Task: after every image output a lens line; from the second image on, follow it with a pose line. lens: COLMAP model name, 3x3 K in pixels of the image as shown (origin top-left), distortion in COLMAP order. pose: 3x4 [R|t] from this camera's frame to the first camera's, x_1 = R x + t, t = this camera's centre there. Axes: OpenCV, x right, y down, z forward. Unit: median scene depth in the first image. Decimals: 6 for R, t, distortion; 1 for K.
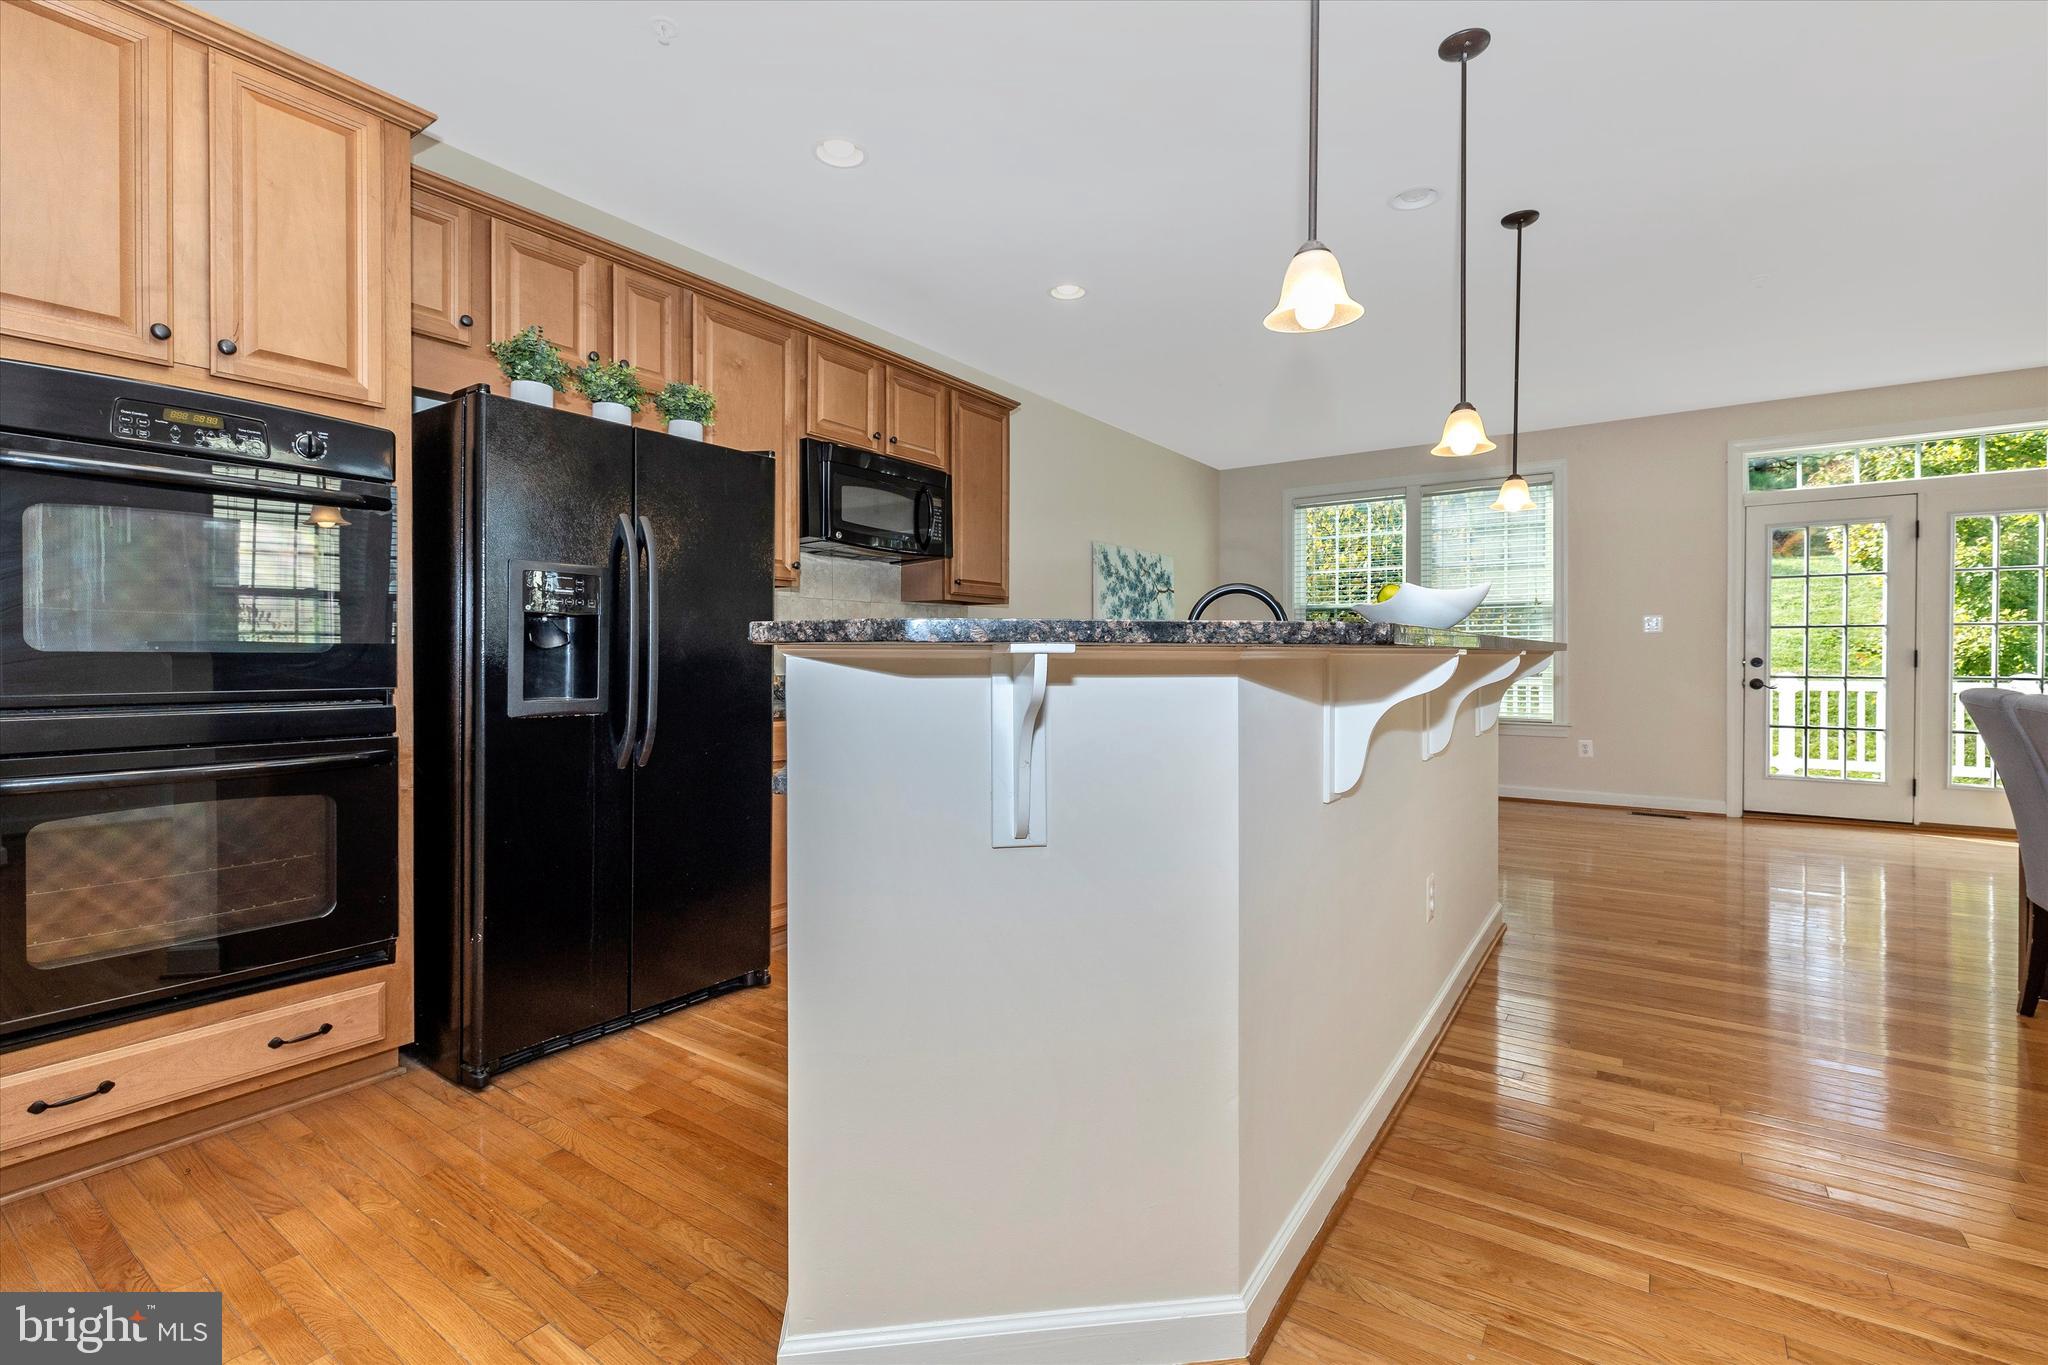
lens RADIAL K [[928.3, 0, 1018.4], [0, 928.3, 663.0], [0, 0, 1]] dist [-0.001619, 0.000099]
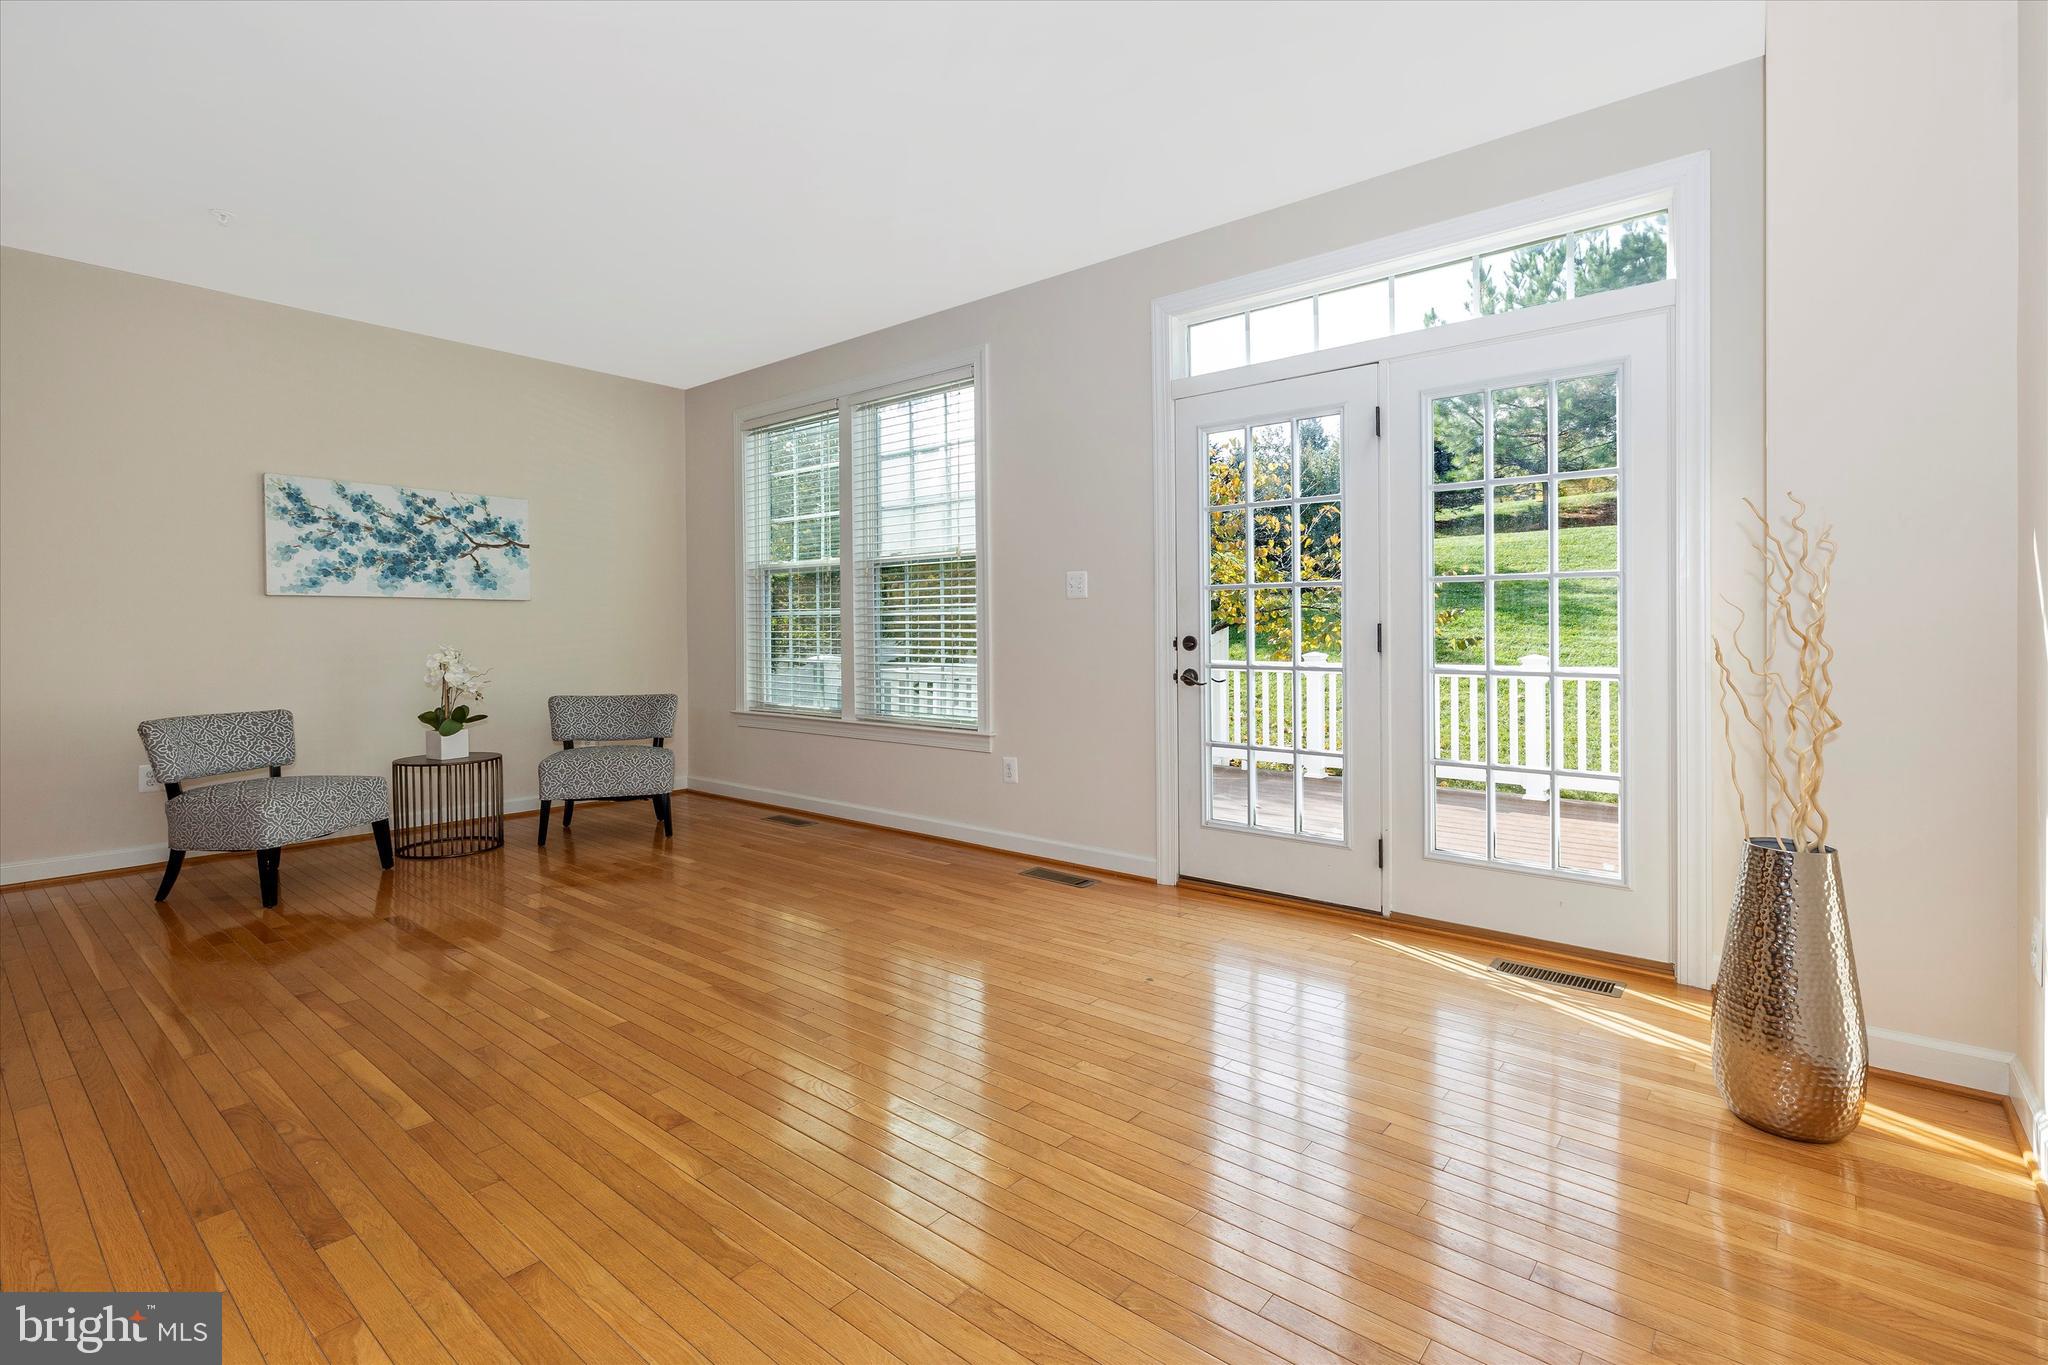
lens RADIAL K [[877.4, 0, 1020.8], [0, 877.4, 641.8], [0, 0, 1]] dist [0.022396, 0.000135]
pose [[0.990603, -0.000467, -0.136766, 0.782573], [0.001346, 0.999979, 0.006335, -0.004351], [0.136760, -0.006460, 0.990583, 0.410446]]
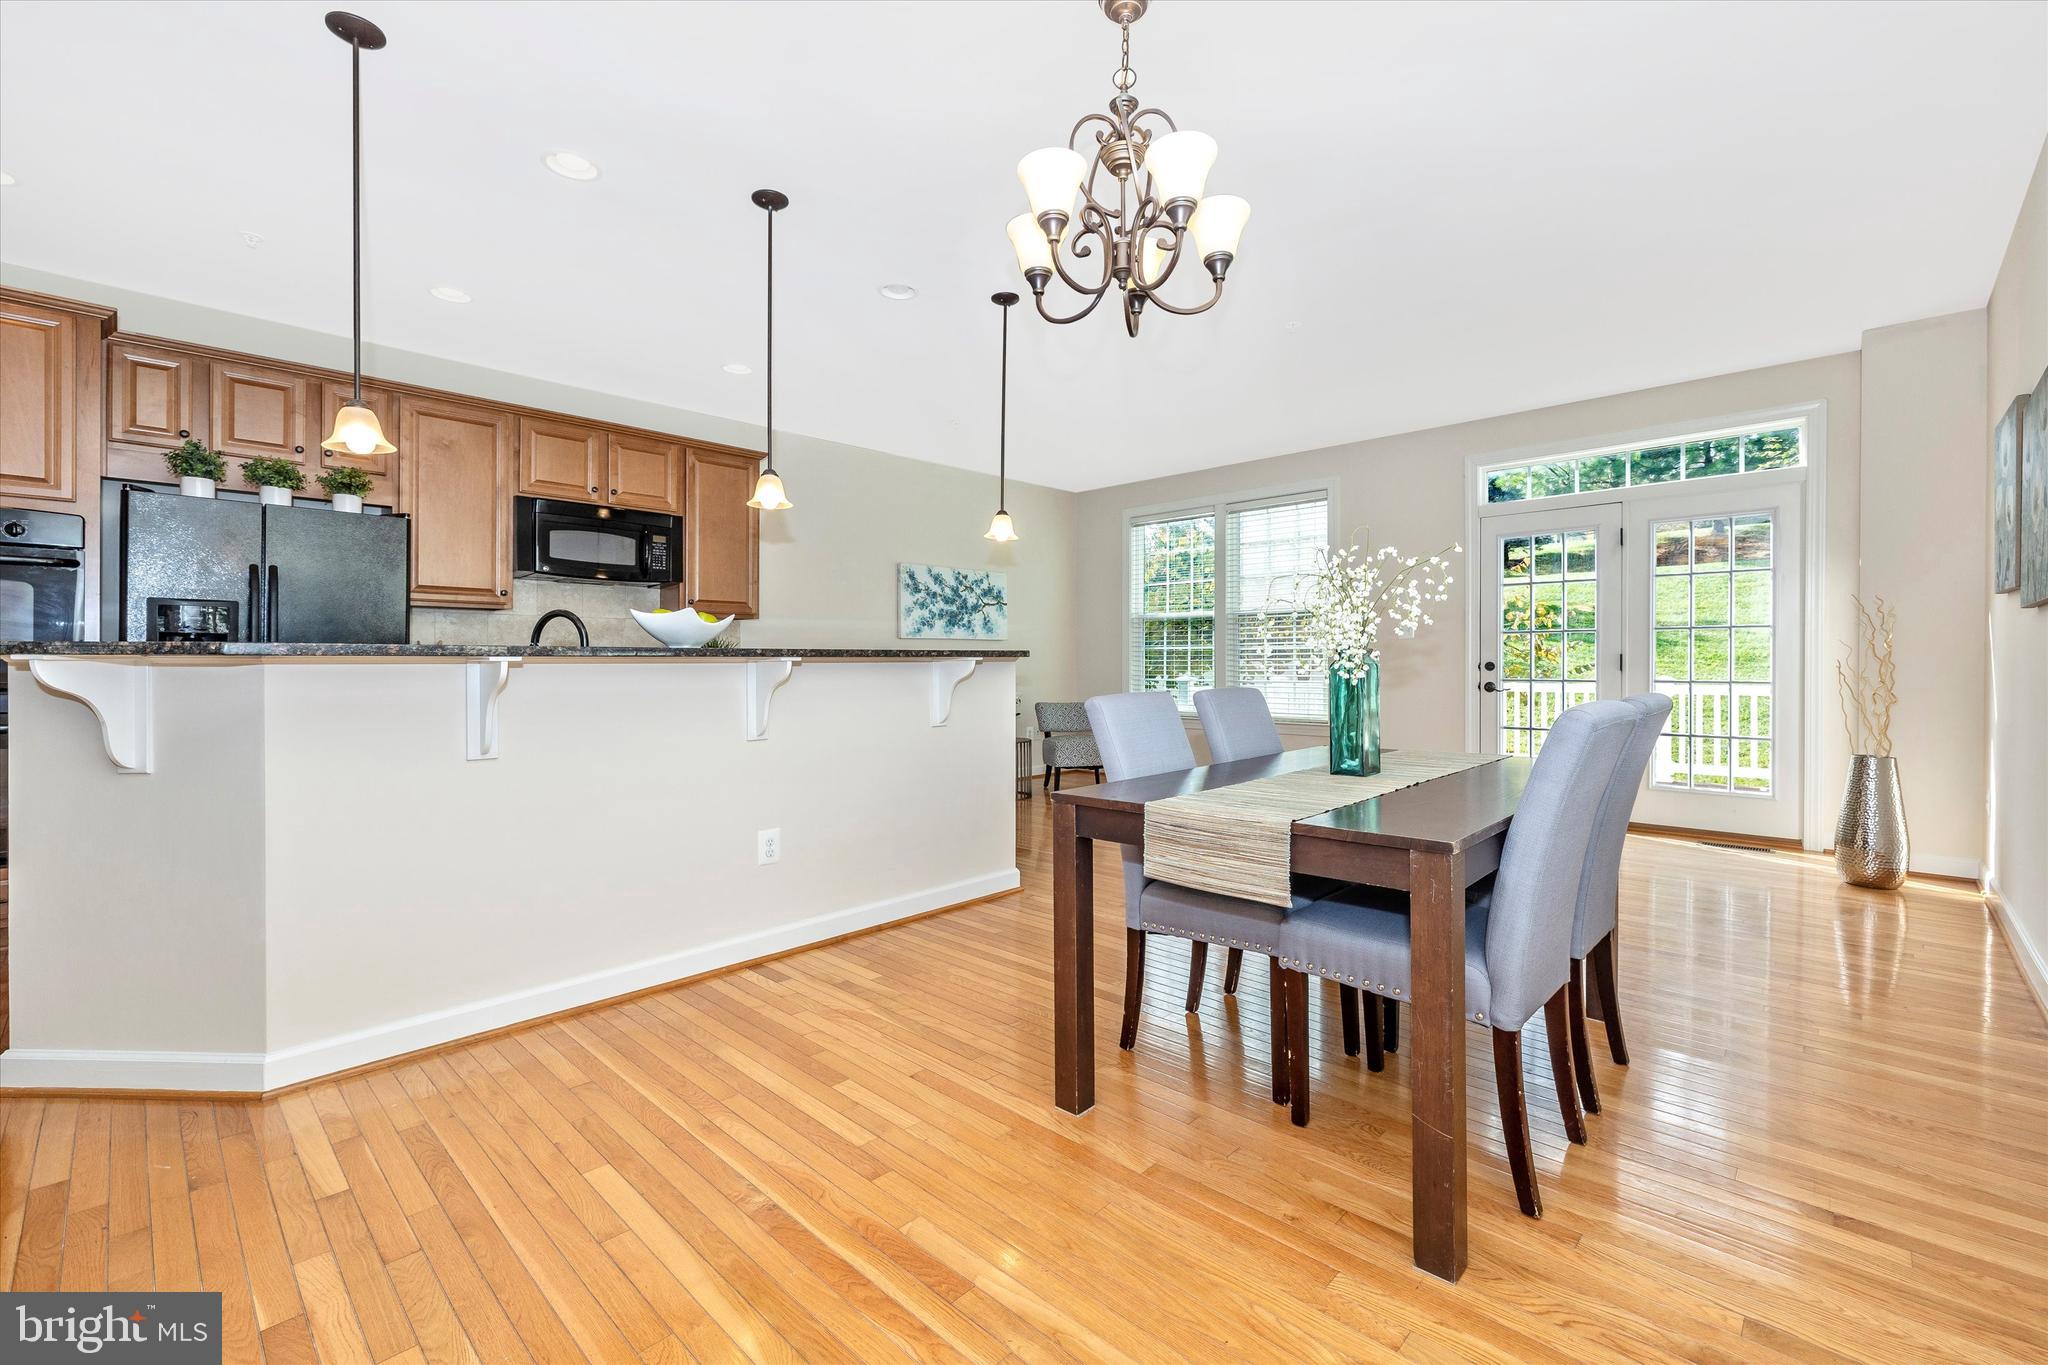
lens RADIAL K [[893.2, 0, 1029.3], [0, 893.2, 660.5], [0, 0, 1]] dist [-0.001636, -0.000413]
pose [[0.987193, -0.001777, -0.159518, 0.436290], [0.000424, 0.999964, -0.008515, 0.000899], [0.159528, 0.008339, 0.987158, -0.079905]]
